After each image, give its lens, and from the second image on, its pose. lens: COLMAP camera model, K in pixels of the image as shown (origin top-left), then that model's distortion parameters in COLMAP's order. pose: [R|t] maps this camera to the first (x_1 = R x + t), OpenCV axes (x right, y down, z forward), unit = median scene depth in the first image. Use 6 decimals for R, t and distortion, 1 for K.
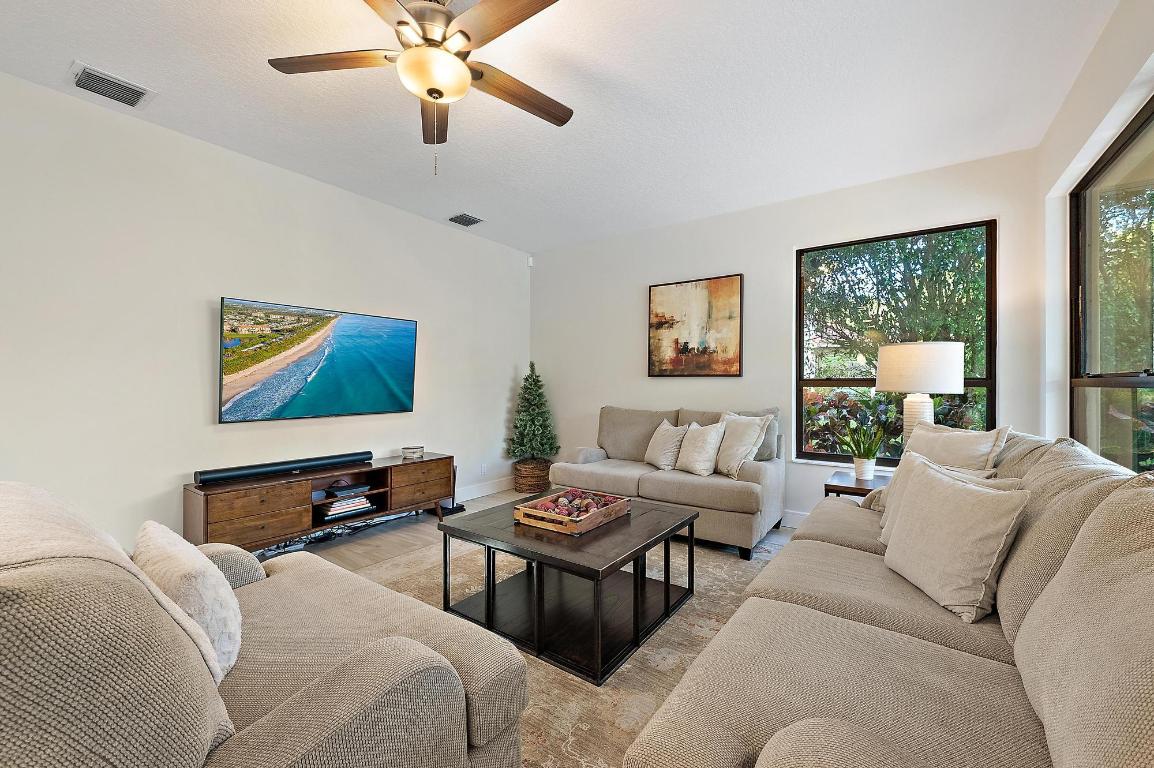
lens RADIAL K [[450.9, 0, 582.4], [0, 450.9, 383.8], [0, 0, 1]] dist [-0.003362, -0.000131]
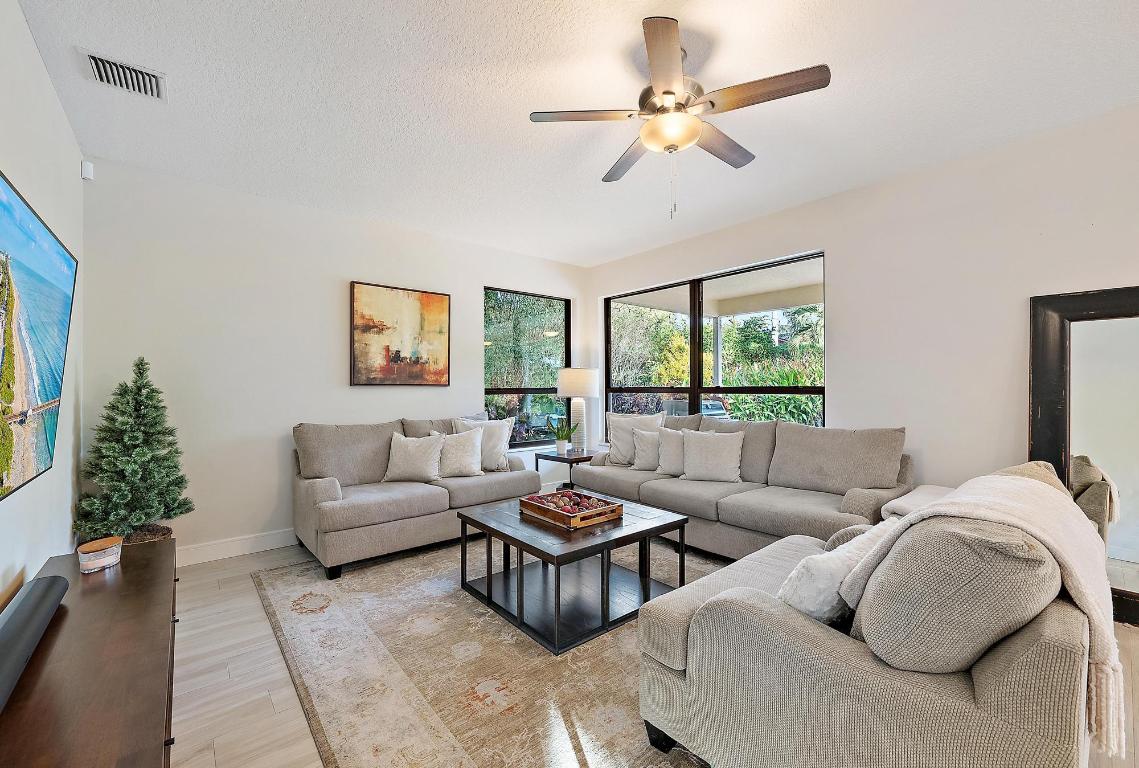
lens RADIAL K [[457.5, 0, 570.4], [0, 457.5, 387.9], [0, 0, 1]] dist [-0.002958, 0.000109]
pose [[0.259496, -0.005525, 0.965728, -0.638548], [0.003315, 0.999983, 0.004831, -0.015783], [-0.965738, 0.001948, 0.259510, 0.396214]]
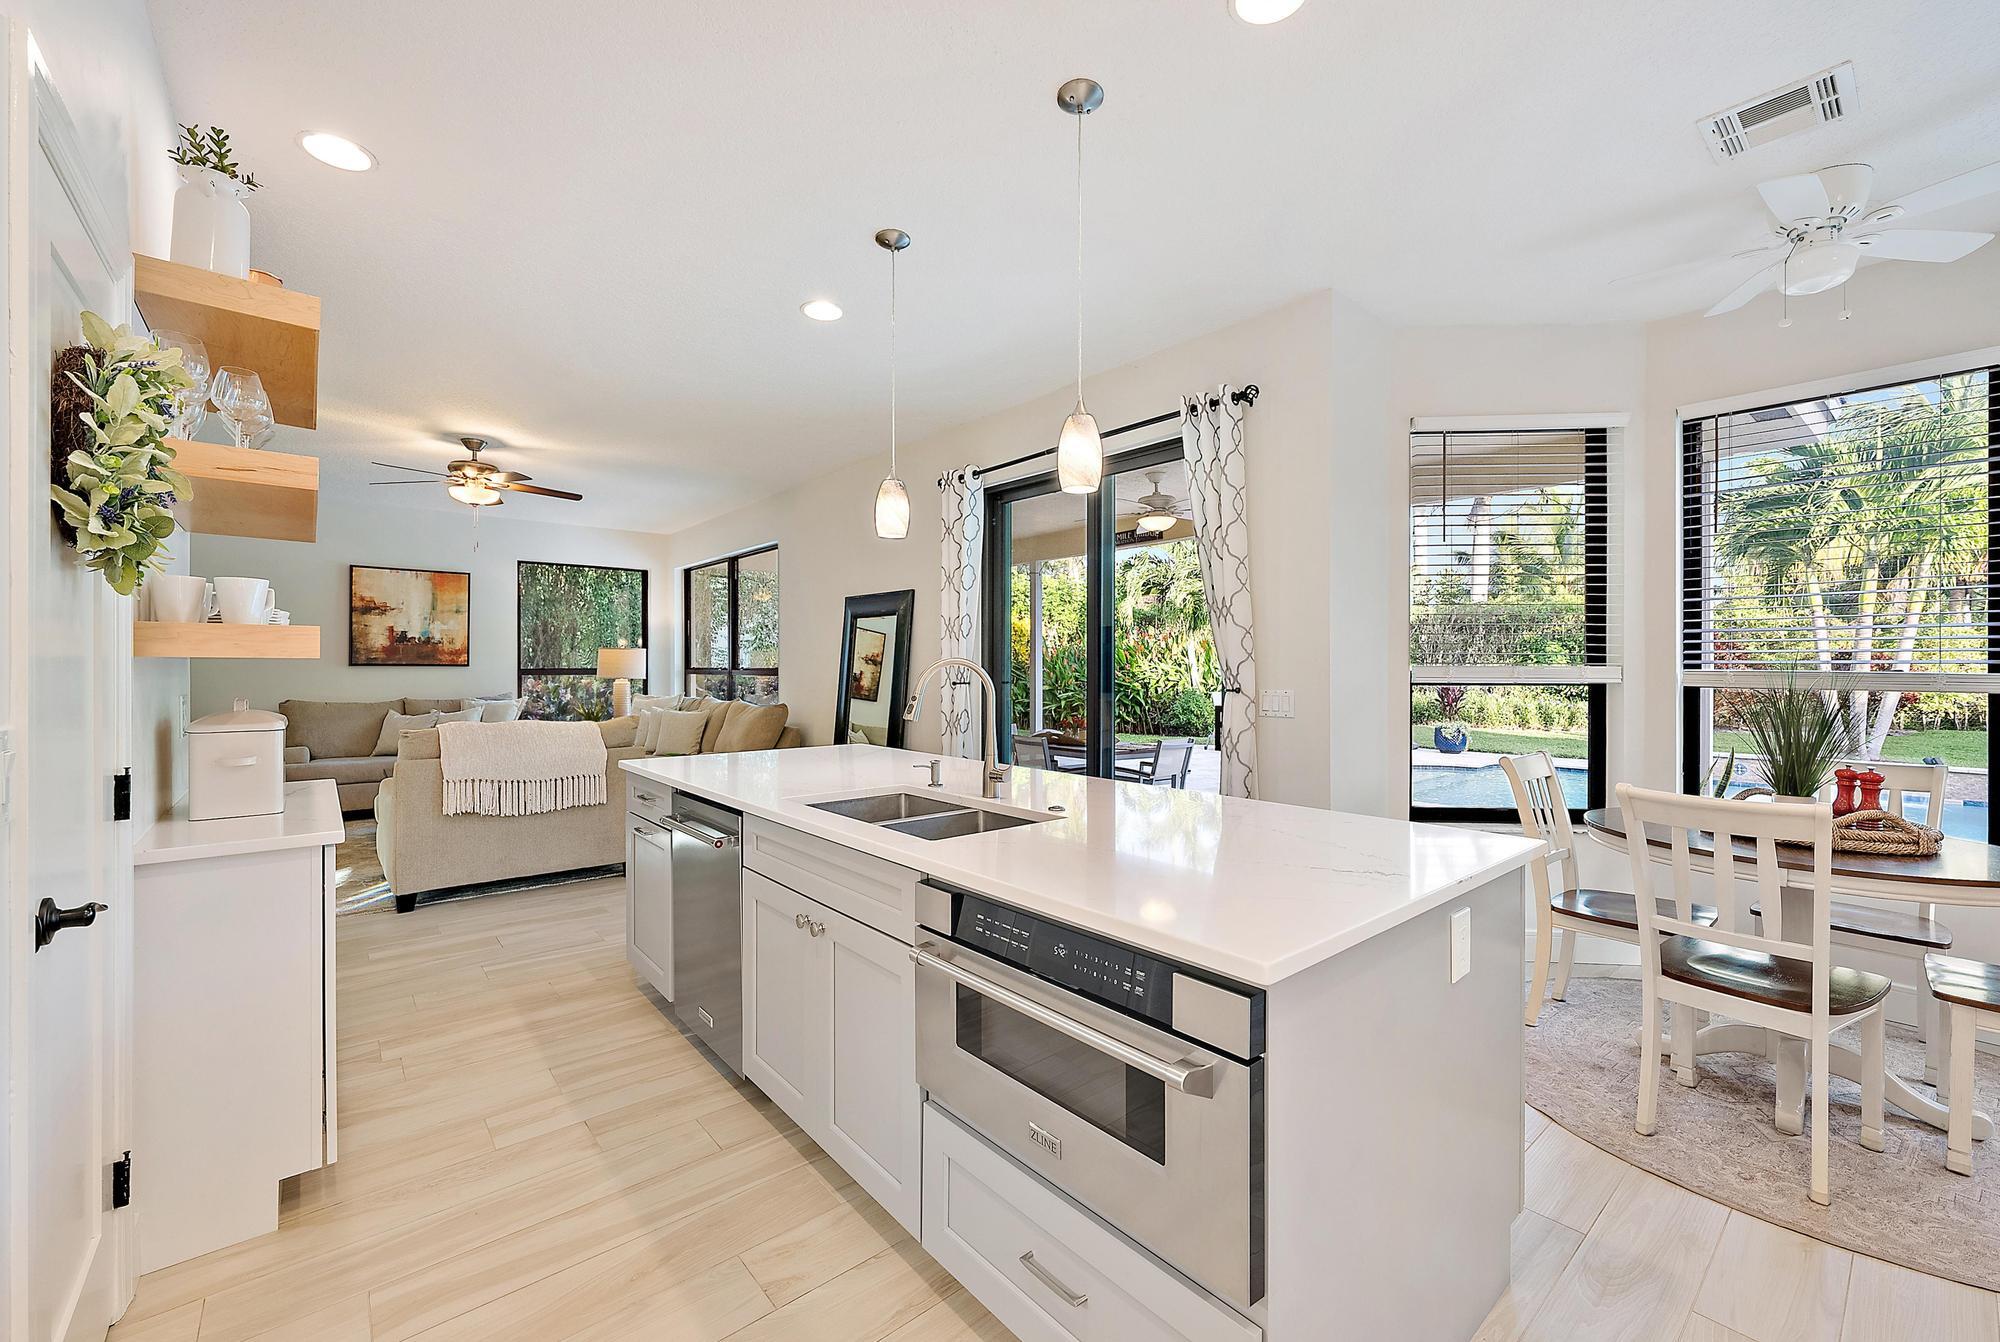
lens RADIAL K [[803.3, 0, 1004.3], [0, 803.3, 675.0], [0, 0, 1]] dist [-0.002958, 0.000109]
pose [[0.254738, -0.008051, 0.966977, -1.153230], [0.000320, 0.999966, 0.008242, -0.010736], [-0.967010, -0.001790, 0.254732, -0.725548]]
